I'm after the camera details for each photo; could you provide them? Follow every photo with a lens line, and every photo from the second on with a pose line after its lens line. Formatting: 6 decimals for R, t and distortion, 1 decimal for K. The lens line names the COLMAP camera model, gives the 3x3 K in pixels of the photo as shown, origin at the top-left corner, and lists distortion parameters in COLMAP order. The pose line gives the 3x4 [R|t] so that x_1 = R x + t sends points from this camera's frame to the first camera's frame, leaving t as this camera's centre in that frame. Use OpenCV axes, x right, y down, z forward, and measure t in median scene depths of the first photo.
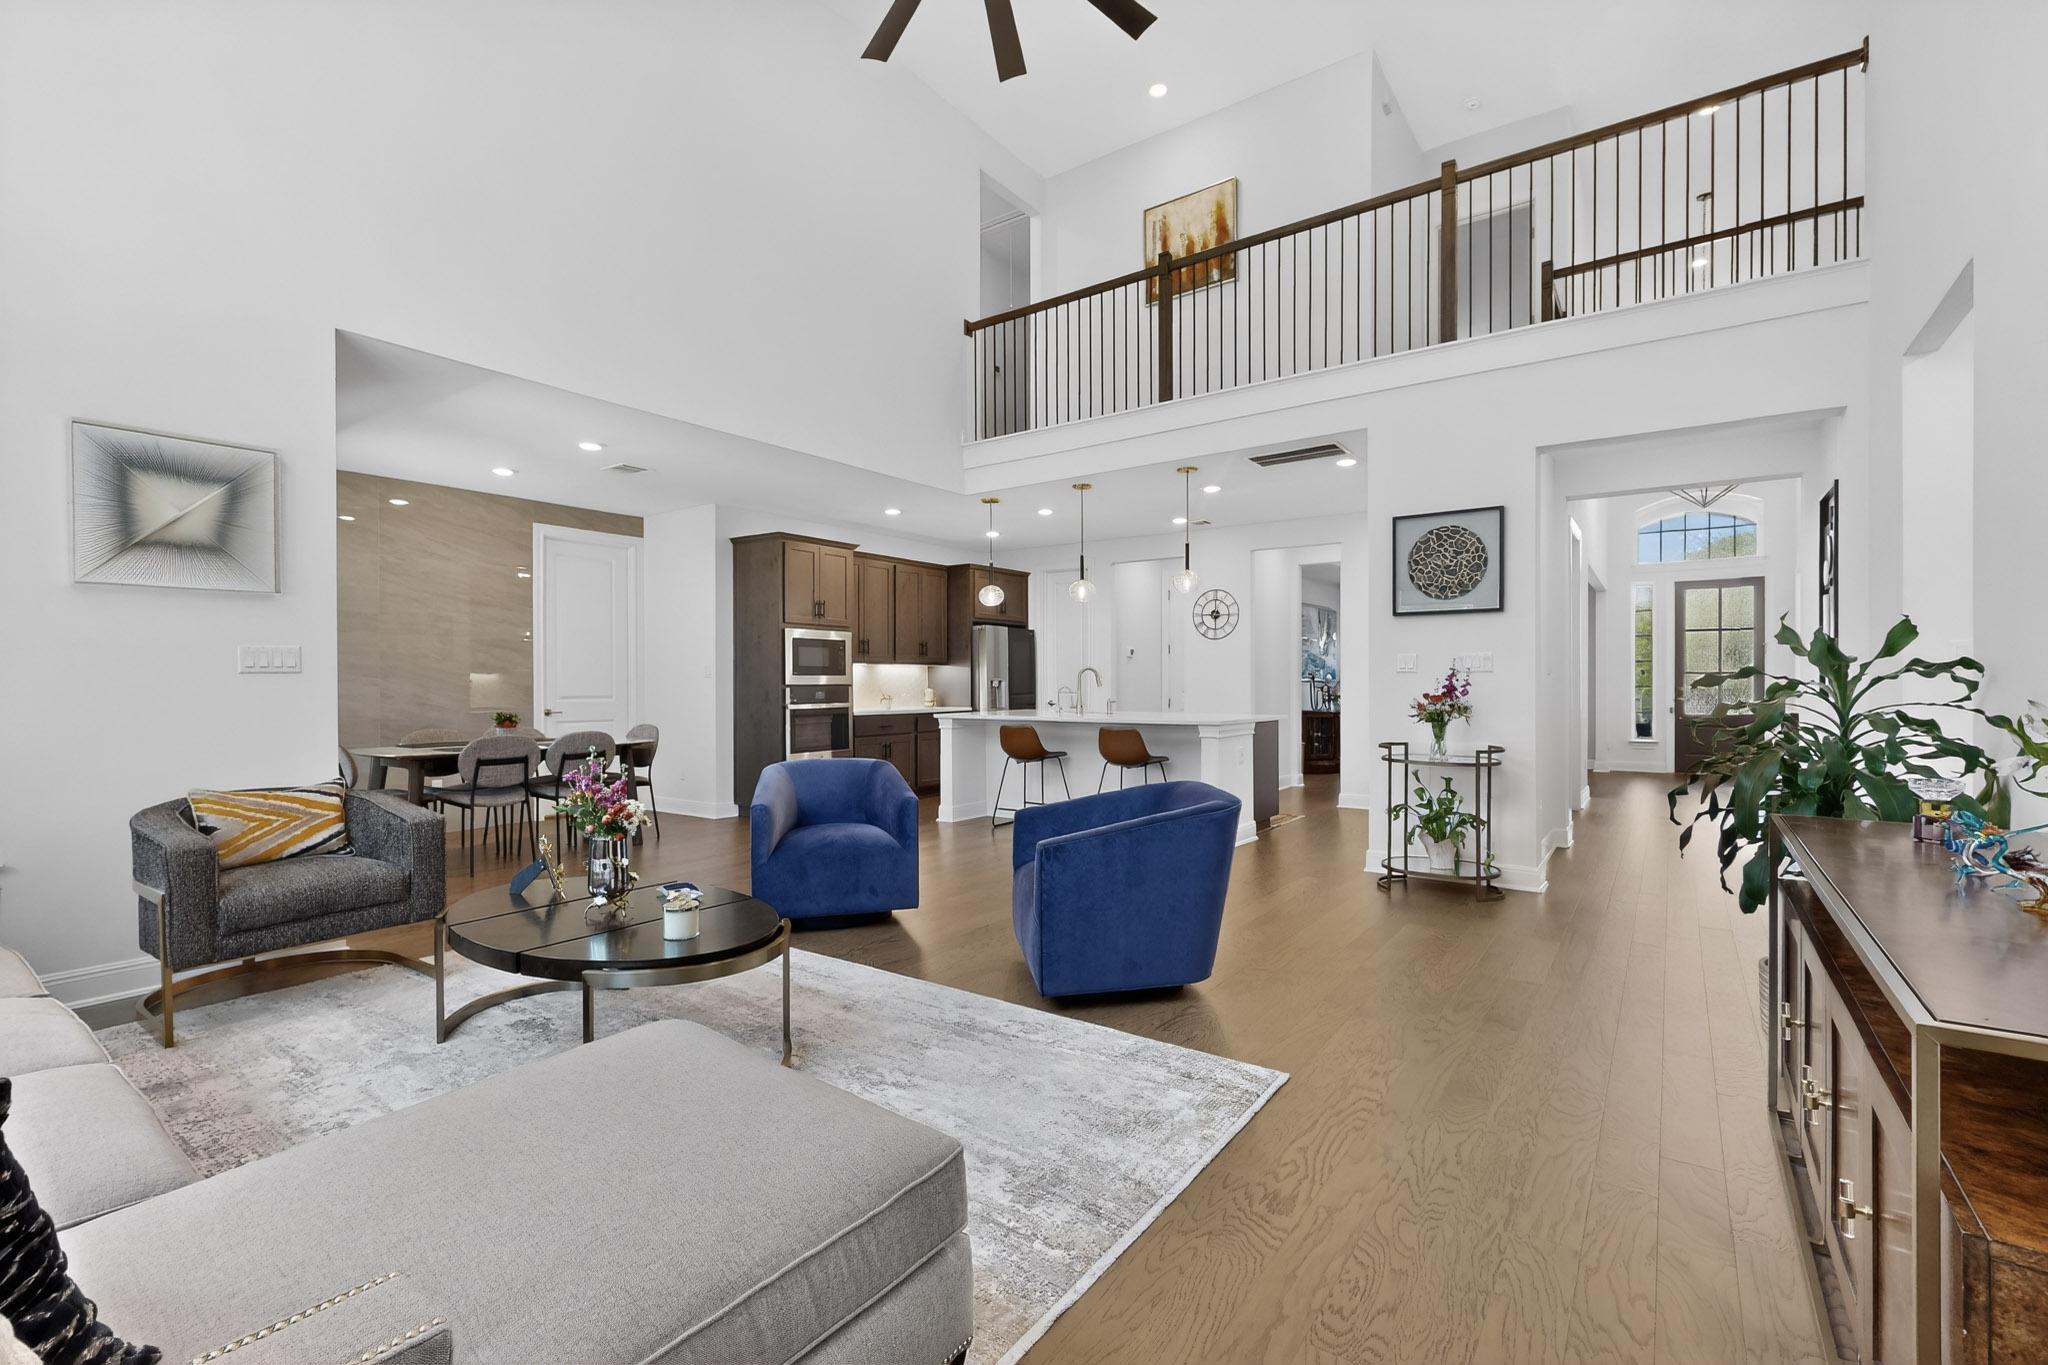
lens RADIAL K [[890.4, 0, 1016.7], [0, 890.4, 680.8], [0, 0, 1]] dist [-0.001621, -0.000327]
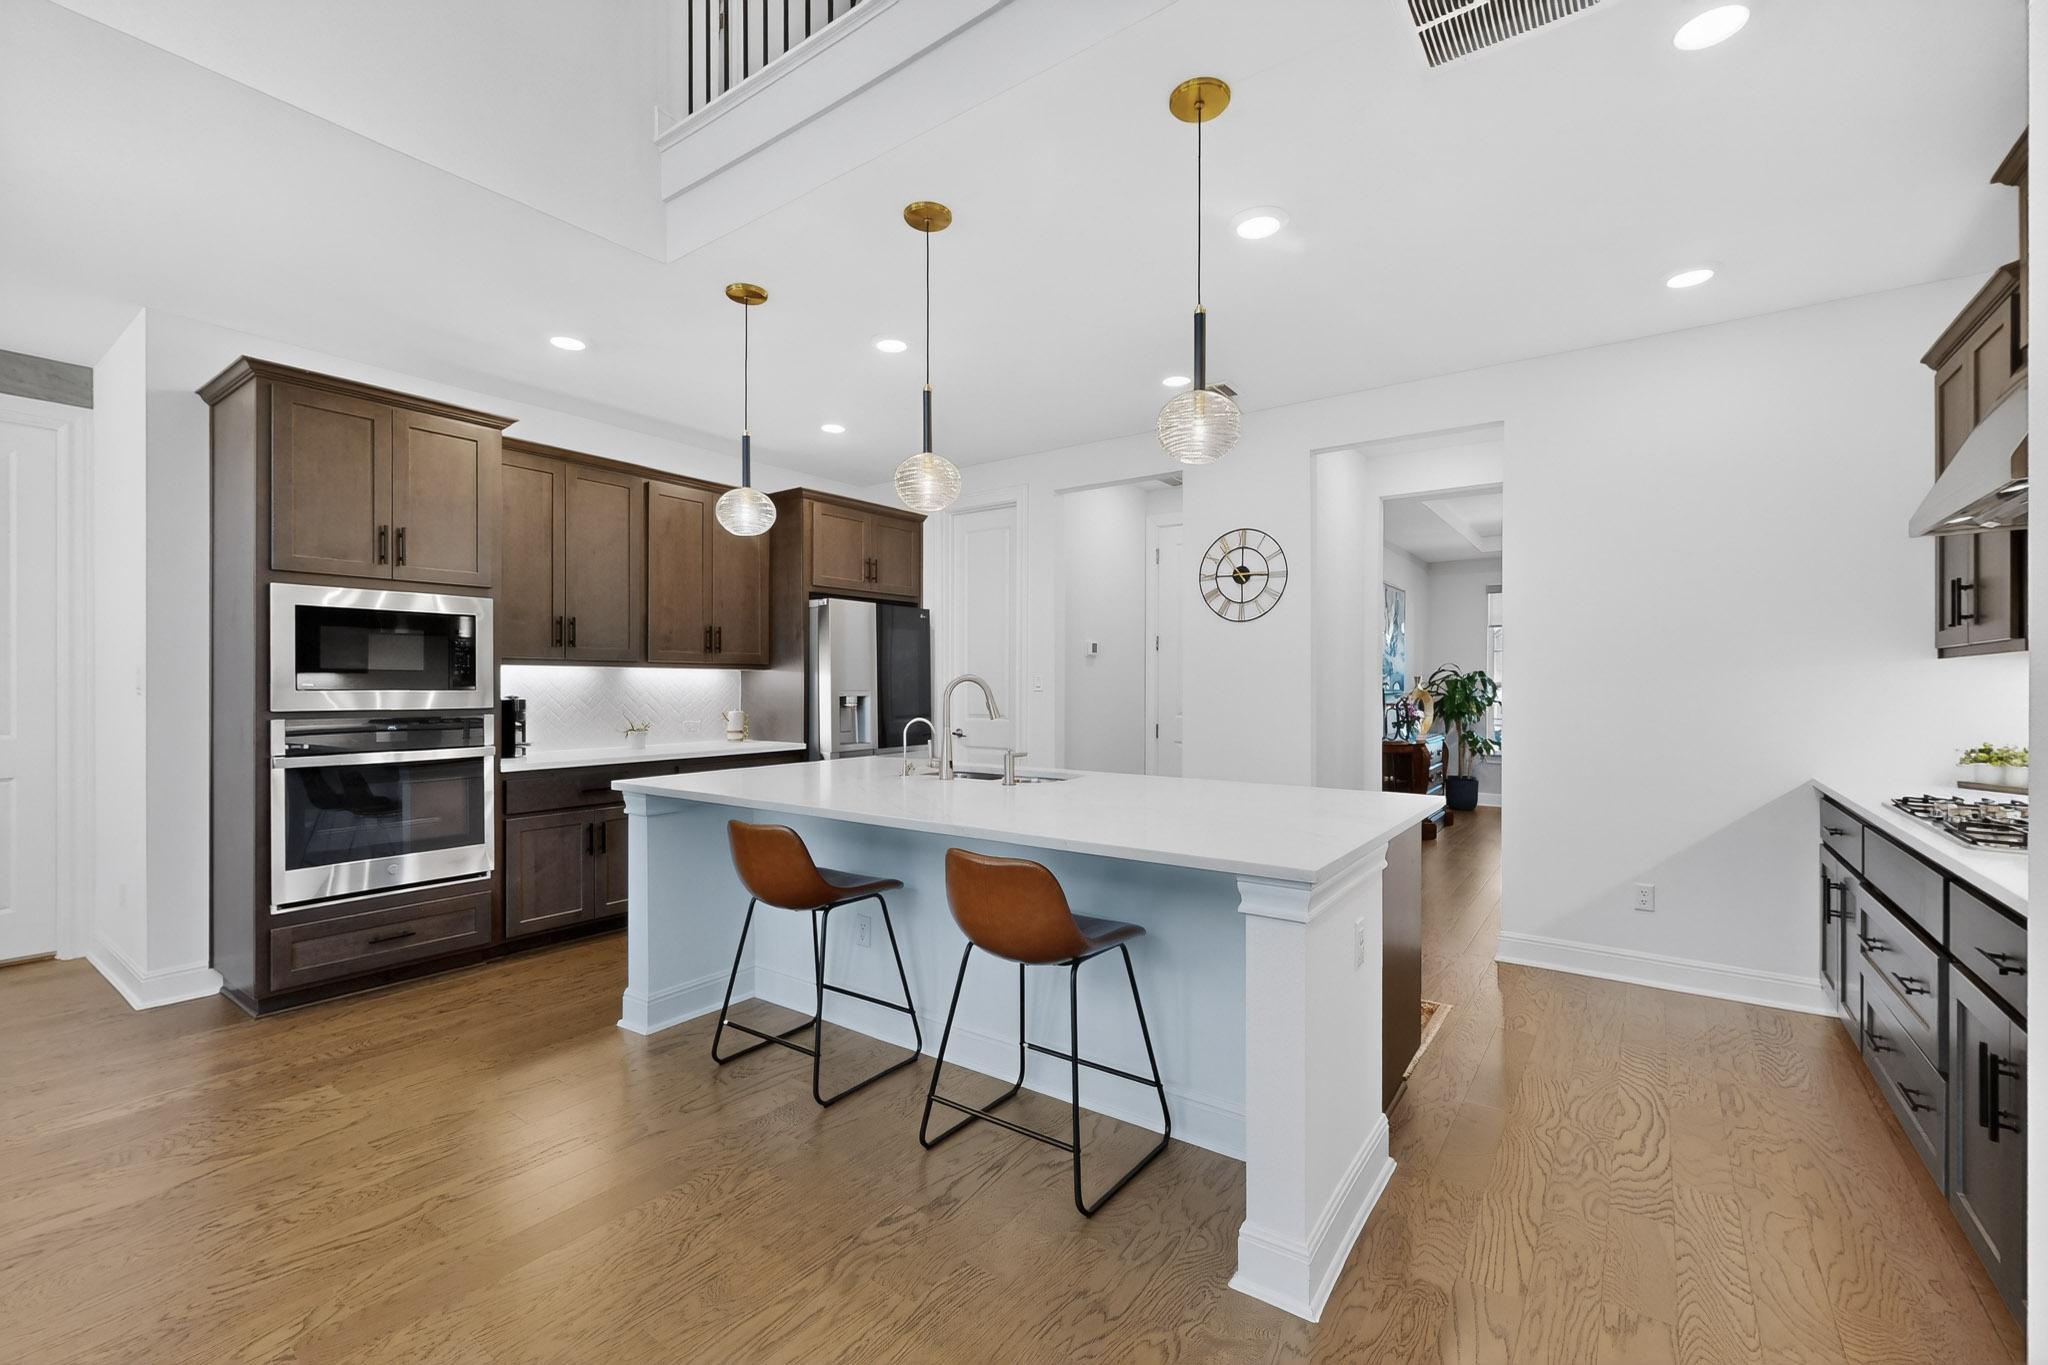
lens RADIAL K [[860.9, 0, 1013.5], [0, 860.9, 687.4], [0, 0, 1]] dist [0.016124, 0.000013]
pose [[0.999991, 0.003513, -0.002358, 0.089662], [-0.003499, 0.999975, 0.006118, -0.010048], [0.002379, -0.006110, 0.999979, 0.492521]]
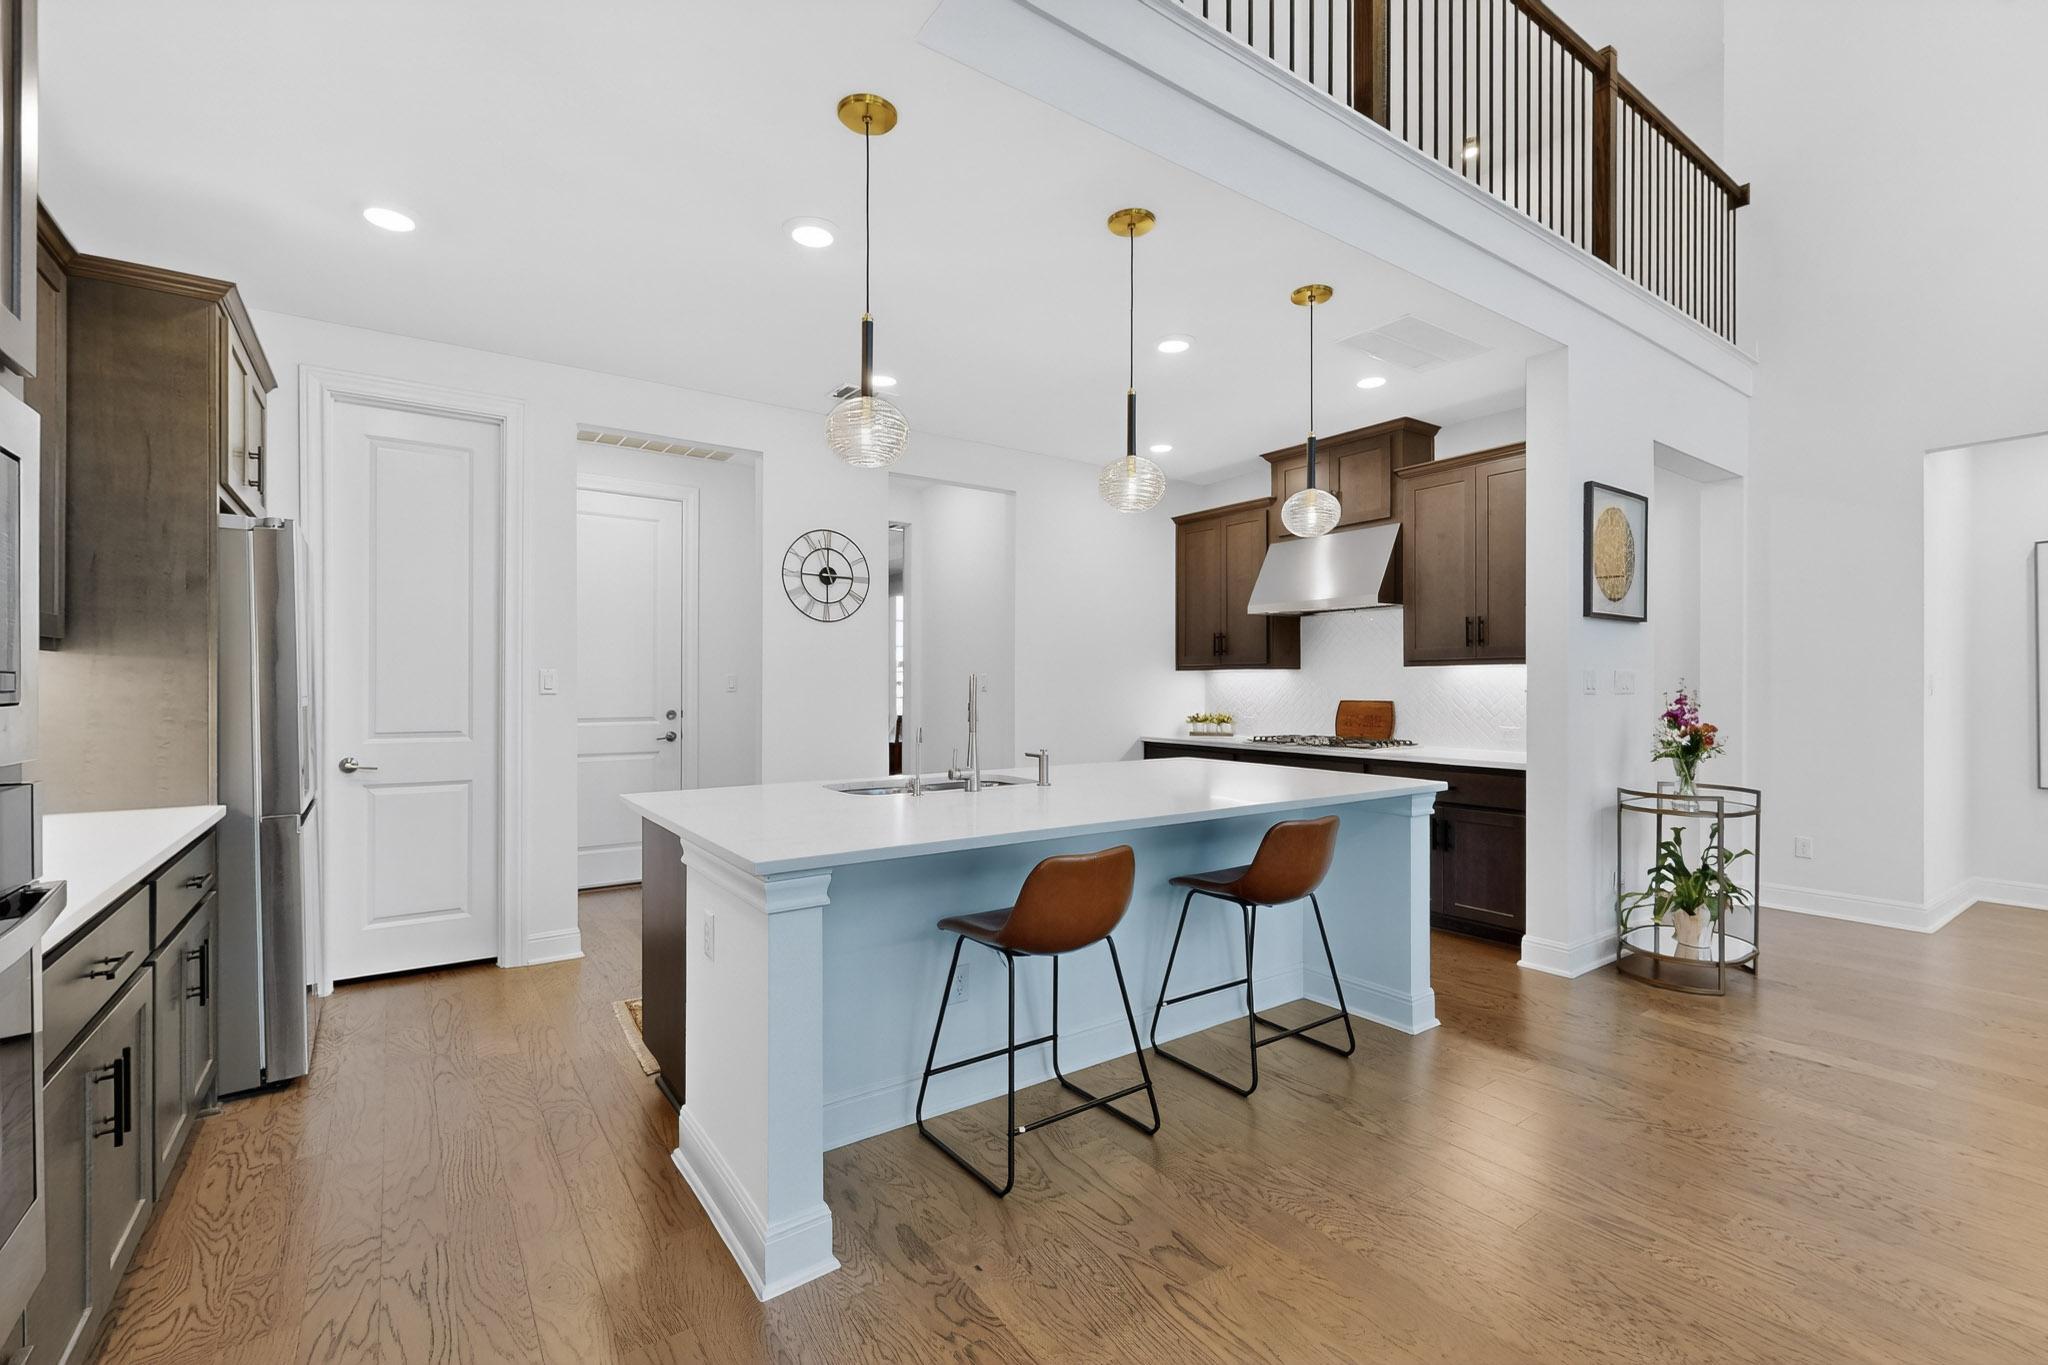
lens RADIAL K [[890.4, 0, 1016.7], [0, 890.4, 680.8], [0, 0, 1]] dist [-0.001621, -0.000327]
pose [[0.320808, 0.003444, 0.947138, -0.255725], [-0.001130, 0.999994, -0.003254, -0.009495], [-0.947144, -0.000026, 0.320810, 0.733302]]
